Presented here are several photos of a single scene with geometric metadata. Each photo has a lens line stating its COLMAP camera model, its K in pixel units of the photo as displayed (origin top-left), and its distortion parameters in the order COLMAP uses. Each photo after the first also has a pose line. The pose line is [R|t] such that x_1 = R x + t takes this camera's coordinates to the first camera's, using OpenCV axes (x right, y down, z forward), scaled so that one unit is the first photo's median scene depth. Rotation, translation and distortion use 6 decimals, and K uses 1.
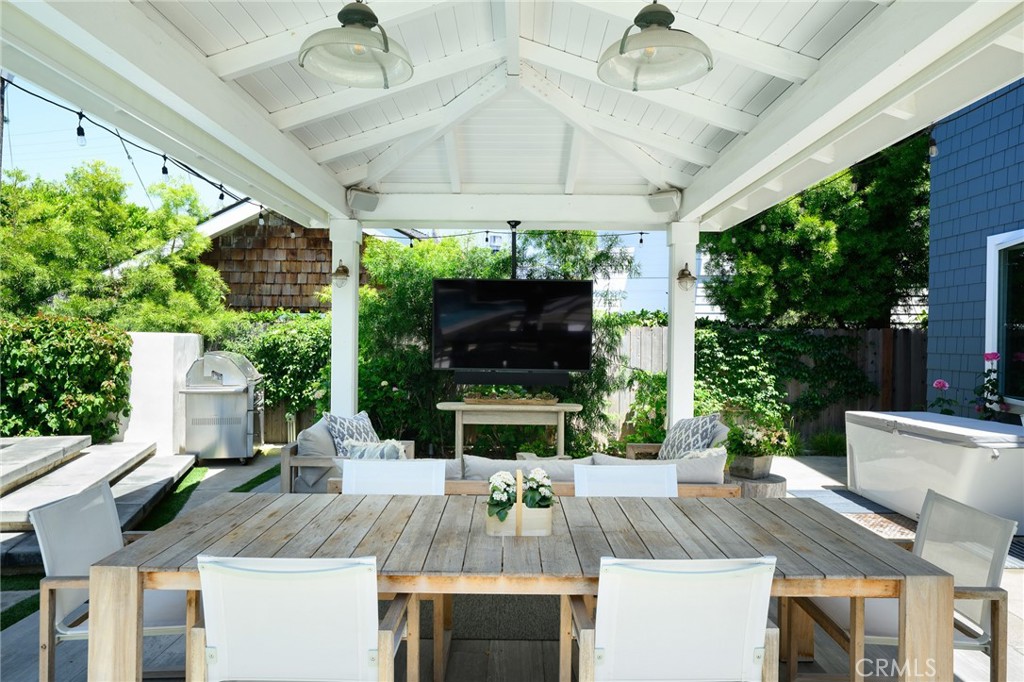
lens RADIAL K [[710.0, 0, 512.0], [0, 710.0, 341.0], [0, 0, 1]] dist [-0.003945, -0.001223]
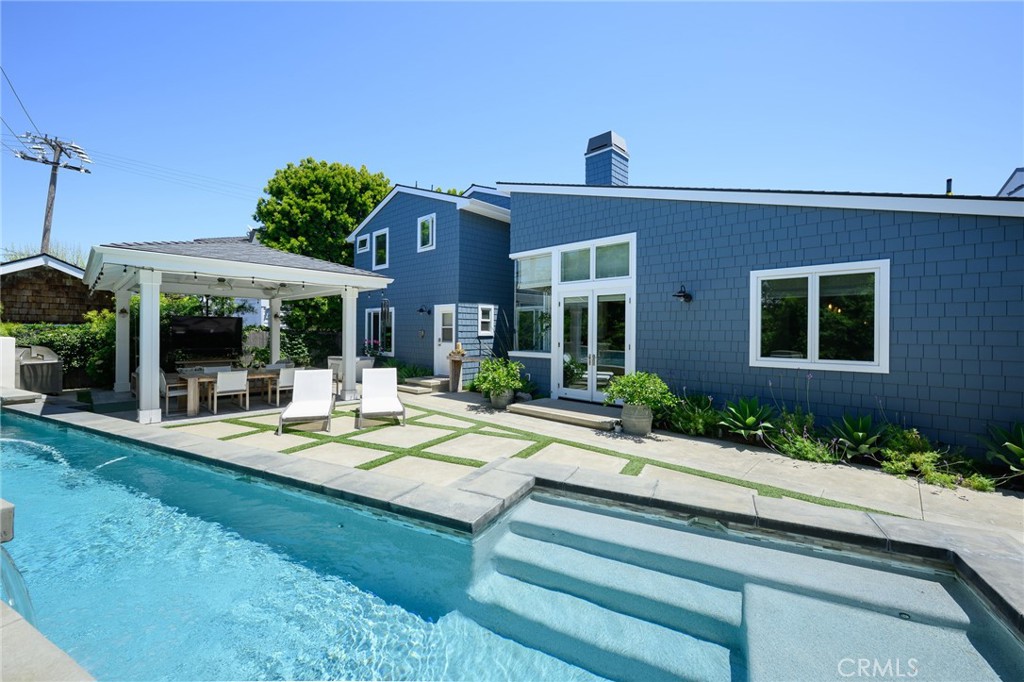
lens RADIAL K [[410.4, 0, 521.8], [0, 410.4, 339.7], [0, 0, 1]] dist [-0.001801, -0.000241]
pose [[0.661221, -0.018469, 0.749964, -0.323081], [0.001547, 0.999728, 0.023256, -0.024594], [-0.750189, -0.014217, 0.661070, -0.803953]]
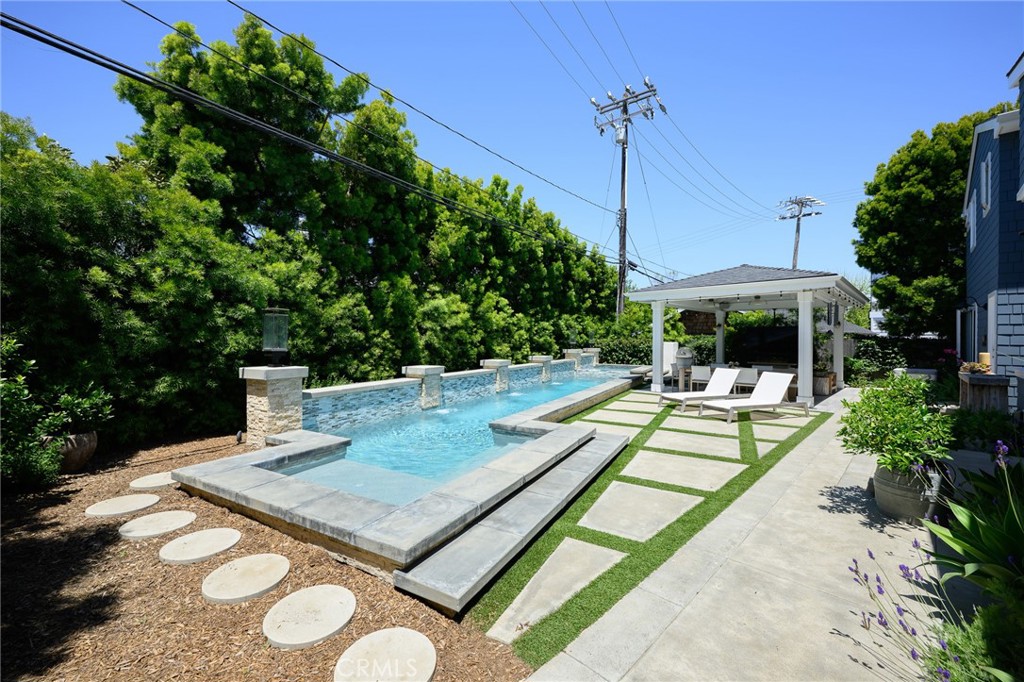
lens RADIAL K [[410.4, 0, 521.8], [0, 410.4, 339.7], [0, 0, 1]] dist [-0.001801, -0.000241]
pose [[0.739476, -0.005789, -0.673158, 0.350924], [0.000277, 0.999966, -0.008296, -0.005835], [0.673183, 0.005948, 0.739452, -1.011559]]
